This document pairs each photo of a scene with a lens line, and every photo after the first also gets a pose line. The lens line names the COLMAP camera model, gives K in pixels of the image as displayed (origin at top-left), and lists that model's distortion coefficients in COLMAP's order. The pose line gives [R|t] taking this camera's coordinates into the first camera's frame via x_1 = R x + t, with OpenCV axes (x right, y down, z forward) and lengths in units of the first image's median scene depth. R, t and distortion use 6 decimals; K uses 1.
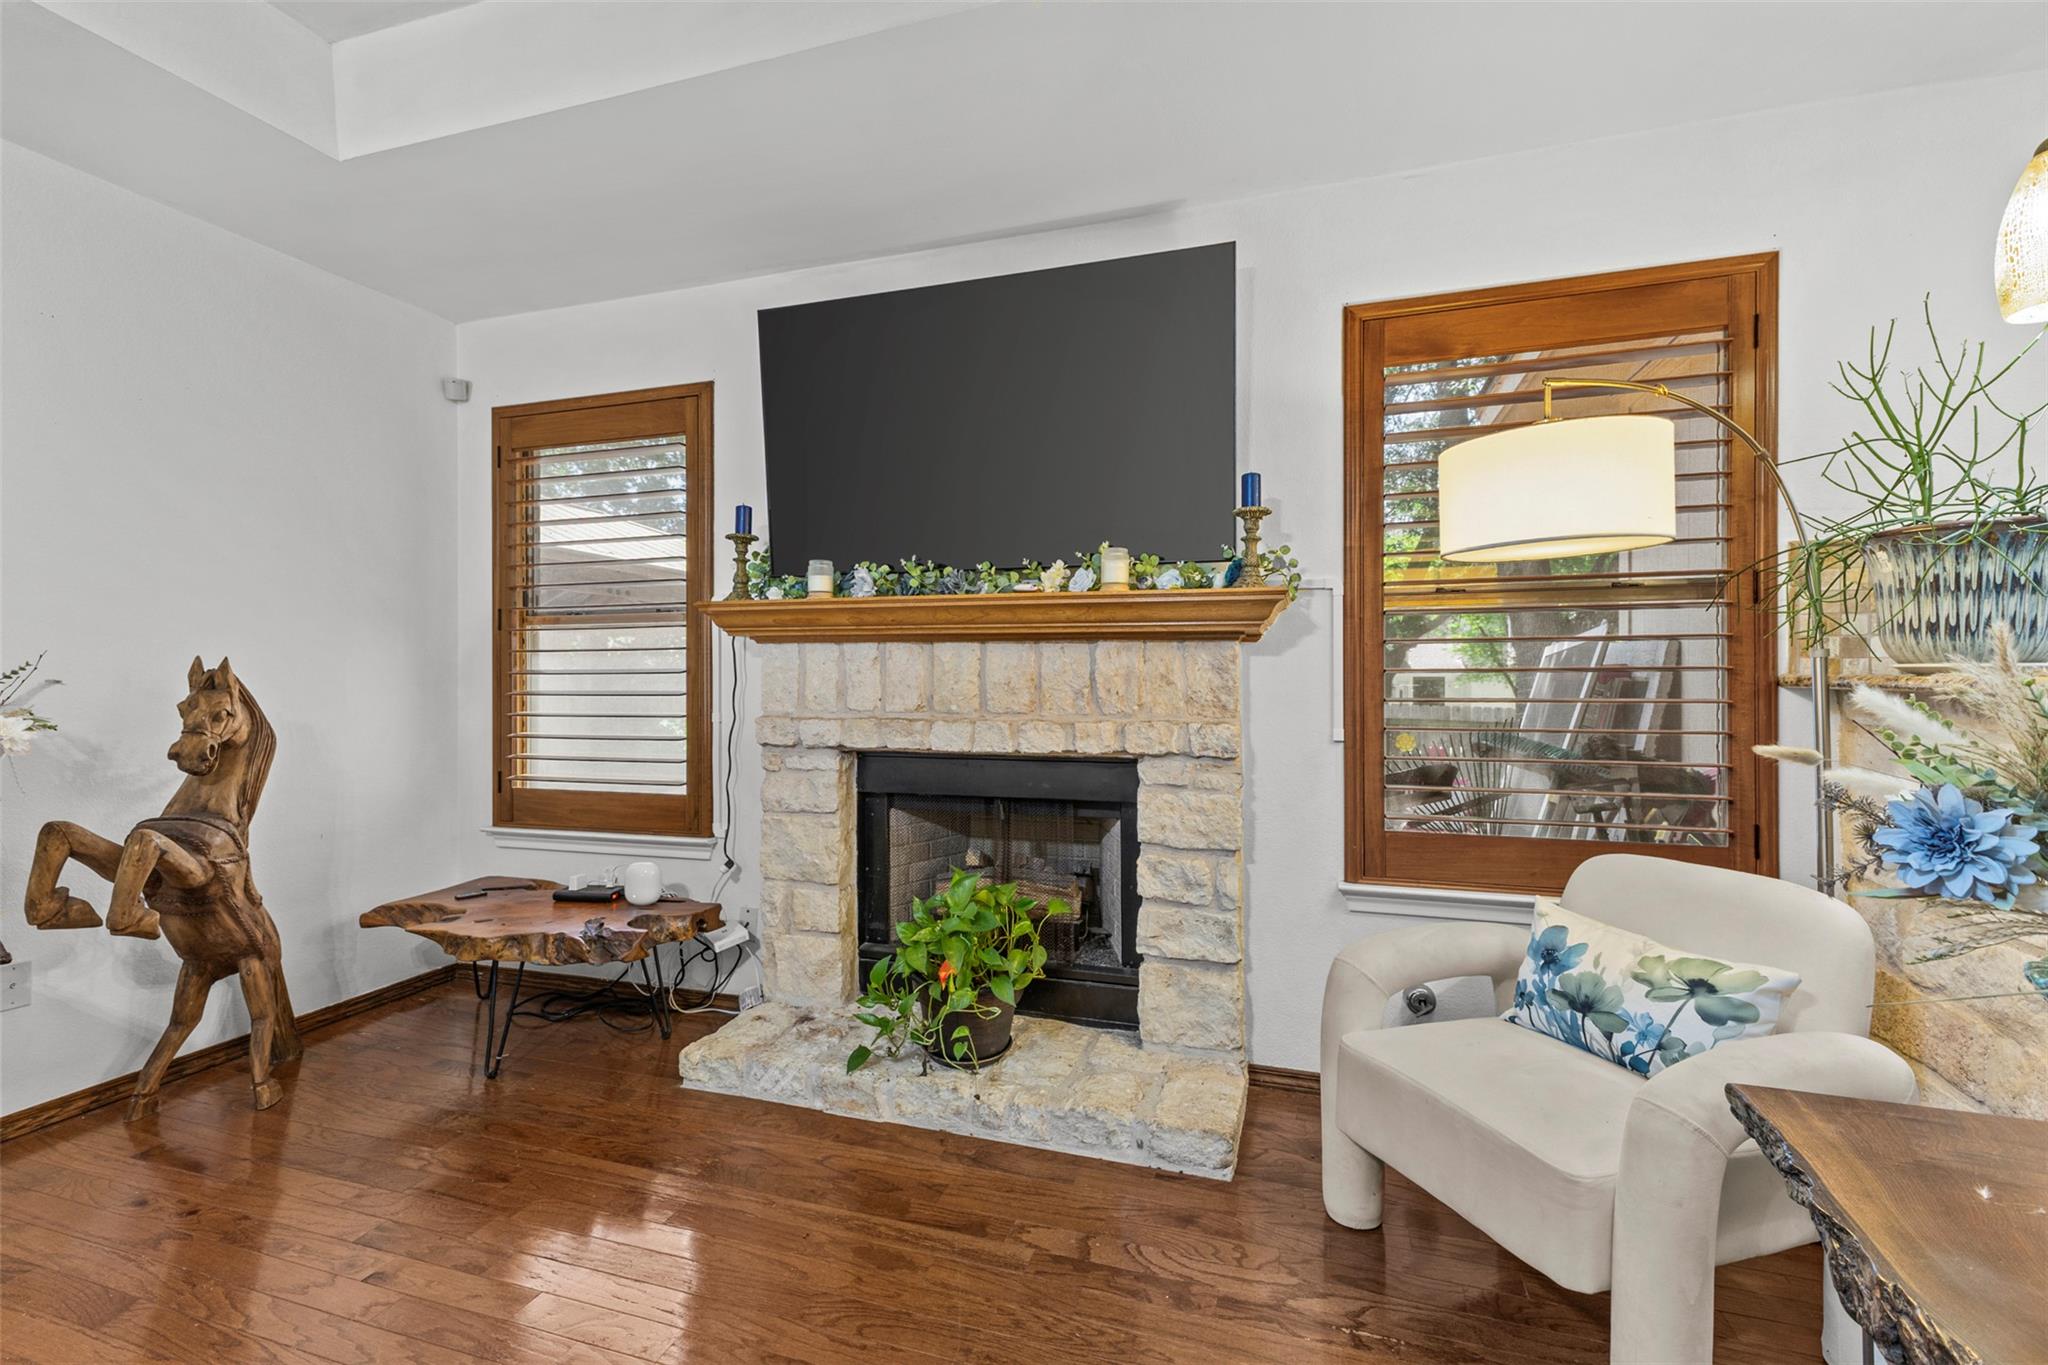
lens RADIAL K [[889.2, 0, 1025.0], [0, 889.2, 672.5], [0, 0, 1]] dist [0.013442, -0.001830]
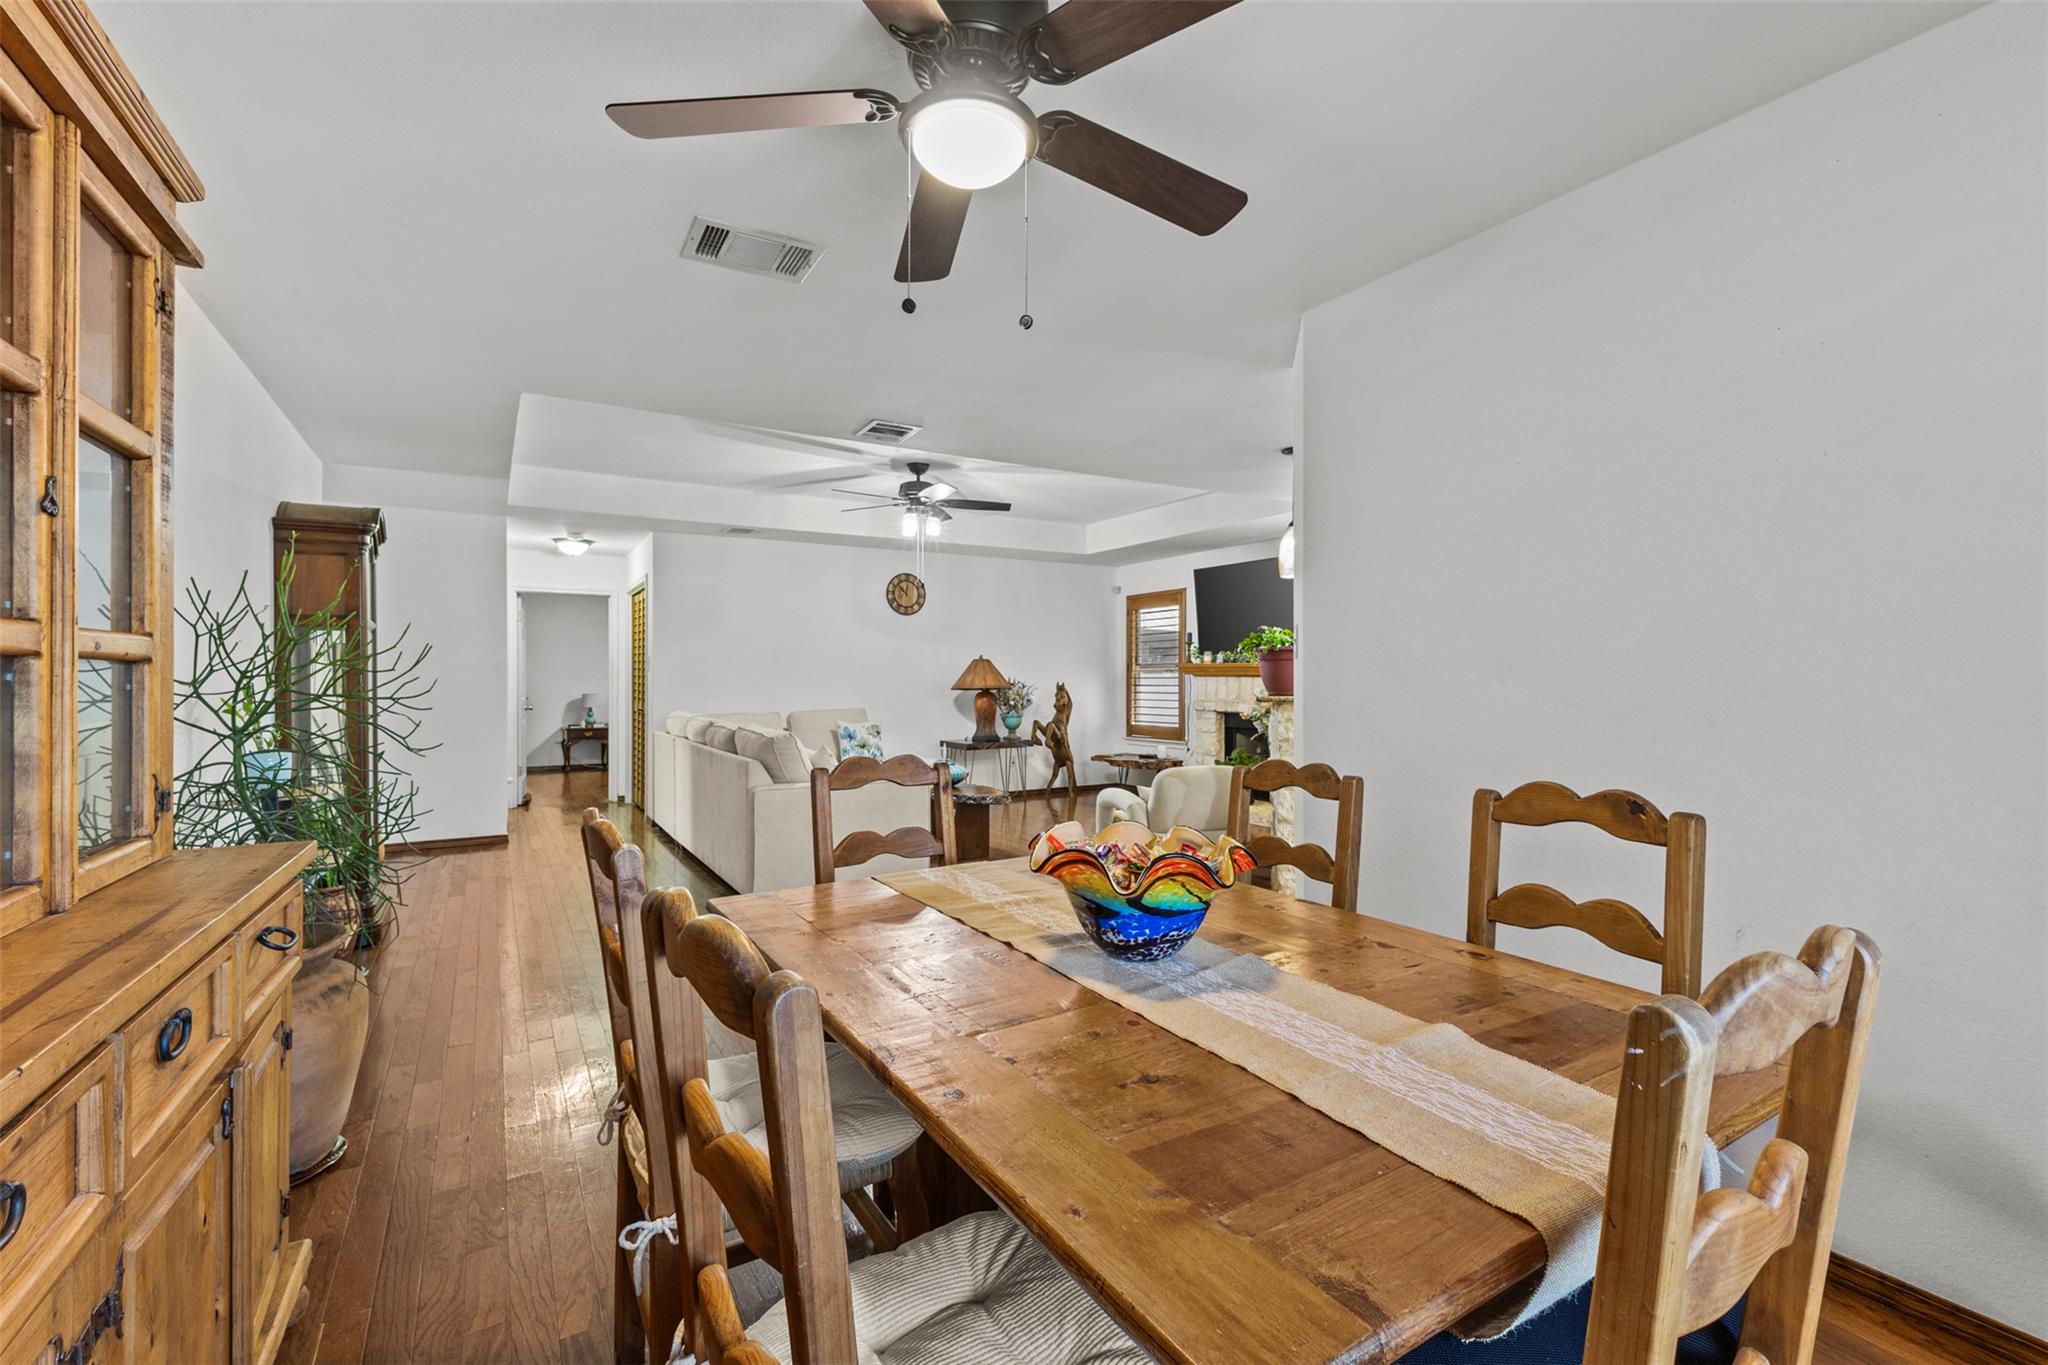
lens RADIAL K [[889.2, 0, 1024.3], [0, 889.2, 683.0], [0, 0, 1]] dist [0.013442, -0.001830]
pose [[0.758565, 0.004480, -0.651582, 1.321980], [0.001525, 0.999961, 0.008651, -0.041120], [0.651596, -0.007557, 0.758529, -1.802497]]
